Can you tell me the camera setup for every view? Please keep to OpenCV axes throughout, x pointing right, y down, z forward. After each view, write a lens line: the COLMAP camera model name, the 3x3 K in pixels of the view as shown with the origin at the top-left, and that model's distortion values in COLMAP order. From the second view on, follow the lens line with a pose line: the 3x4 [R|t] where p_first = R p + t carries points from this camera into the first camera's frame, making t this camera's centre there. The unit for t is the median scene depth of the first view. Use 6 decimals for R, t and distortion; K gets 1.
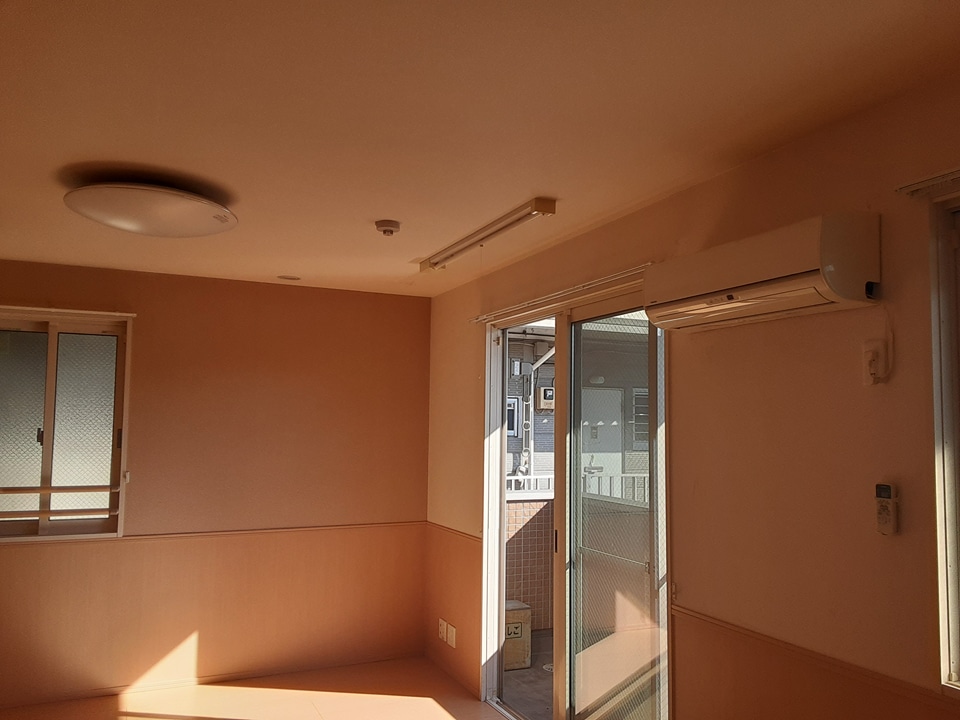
lens RADIAL K [[772.1, 0, 497.6], [0, 772.1, 376.1], [0, 0, 1]] dist [0.121800, -0.184631]
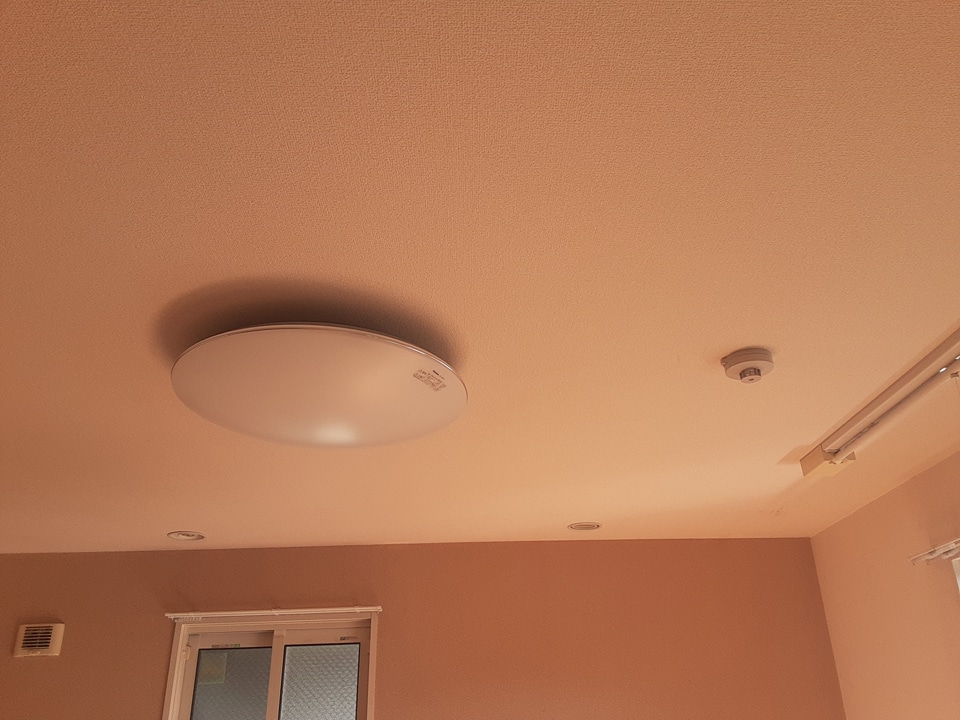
lens RADIAL K [[772.1, 0, 497.6], [0, 772.1, 376.1], [0, 0, 1]] dist [0.121800, -0.184631]
pose [[0.918228, -0.200125, -0.341770, -0.094521], [0.065665, 0.927927, -0.366932, -0.008691], [0.390570, 0.314485, 0.865191, 0.401217]]
